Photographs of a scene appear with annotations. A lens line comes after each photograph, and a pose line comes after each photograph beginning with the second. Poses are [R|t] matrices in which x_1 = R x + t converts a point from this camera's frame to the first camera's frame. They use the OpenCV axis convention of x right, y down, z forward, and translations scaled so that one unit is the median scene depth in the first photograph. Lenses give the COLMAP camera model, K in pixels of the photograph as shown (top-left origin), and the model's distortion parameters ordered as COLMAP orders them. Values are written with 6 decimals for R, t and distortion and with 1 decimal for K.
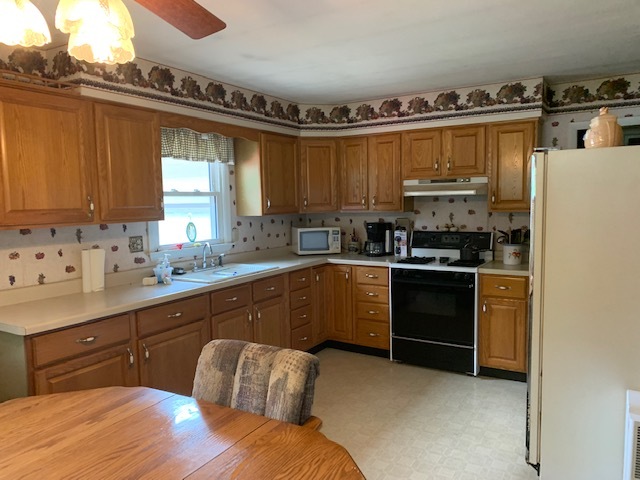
lens RADIAL K [[485.6, 0, 310.4], [0, 485.6, 243.4], [0, 0, 1]] dist [0.050180, -0.063845]
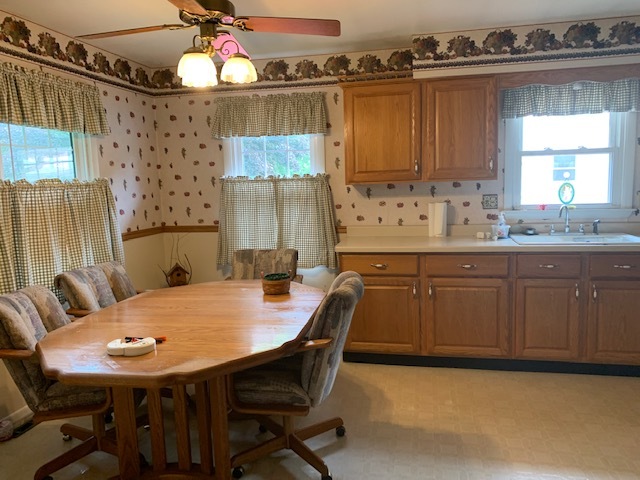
lens RADIAL K [[485.6, 0, 321.4], [0, 485.6, 242.4], [0, 0, 1]] dist [0.050180, -0.063845]
pose [[0.346546, 0.126845, -0.929417, 0.447162], [-0.060279, 0.991778, 0.112880, -0.007046], [0.936094, 0.016906, 0.351343, 0.222816]]
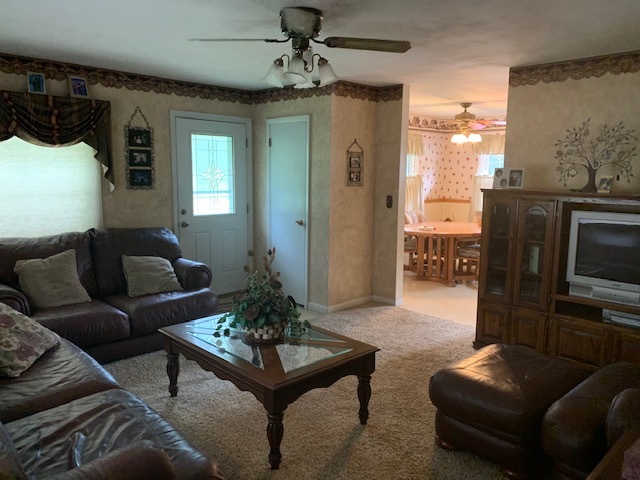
lens RADIAL K [[485.6, 0, 317.6], [0, 485.6, 239.3], [0, 0, 1]] dist [0.050180, -0.063845]
pose [[-0.240012, 0.151899, -0.958812, 1.502050], [-0.091356, 0.979765, 0.178087, -0.053347], [0.966462, 0.130336, -0.221279, 0.234678]]
